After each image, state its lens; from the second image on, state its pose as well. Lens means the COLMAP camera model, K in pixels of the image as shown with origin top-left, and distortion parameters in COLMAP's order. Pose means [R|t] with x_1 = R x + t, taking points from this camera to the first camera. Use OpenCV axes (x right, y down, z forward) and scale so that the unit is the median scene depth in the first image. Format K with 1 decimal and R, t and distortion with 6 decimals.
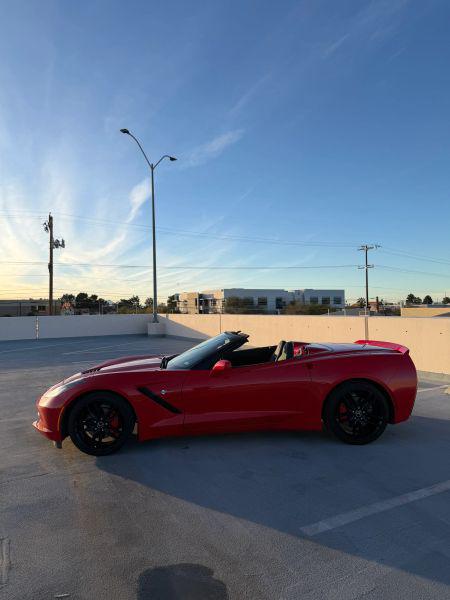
lens RADIAL K [[423.9, 0, 222.4], [0, 423.9, 304.3], [0, 0, 1]] dist [0.126768, -0.209634]
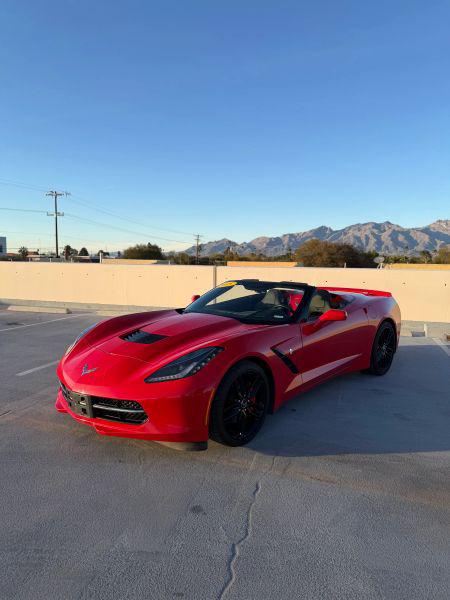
lens RADIAL K [[425.4, 0, 225.0], [0, 425.4, 300.0], [0, 0, 1]] dist [0.096022, -0.142291]
pose [[0.711741, -0.043025, 0.701123, -0.642274], [-0.029850, 0.995368, 0.091383, 0.028267], [-0.701807, -0.085970, 0.707160, 0.406990]]
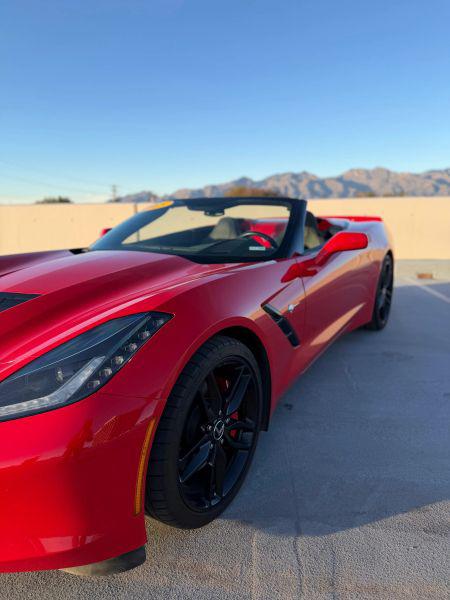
lens RADIAL K [[423.7, 0, 232.9], [0, 423.7, 298.9], [0, 0, 1]] dist [0.034699, -0.003541]
pose [[0.560515, -0.159867, 0.812567, -0.422003], [0.001273, 0.981356, 0.192197, 0.089123], [-0.828143, -0.106695, 0.550269, 0.642027]]
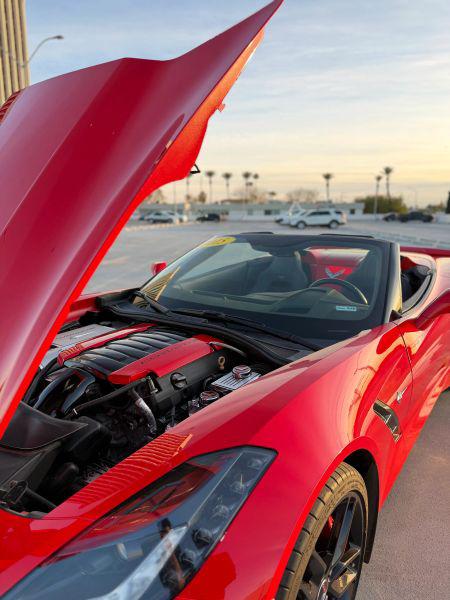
lens RADIAL K [[423.9, 0, 222.4], [0, 423.9, 304.3], [0, 0, 1]] dist [0.126768, -0.209634]
pose [[0.642722, -0.136020, 0.753928, -0.384137], [-0.015512, 0.981600, 0.190319, 0.055385], [-0.765942, -0.134017, 0.628786, 0.714869]]
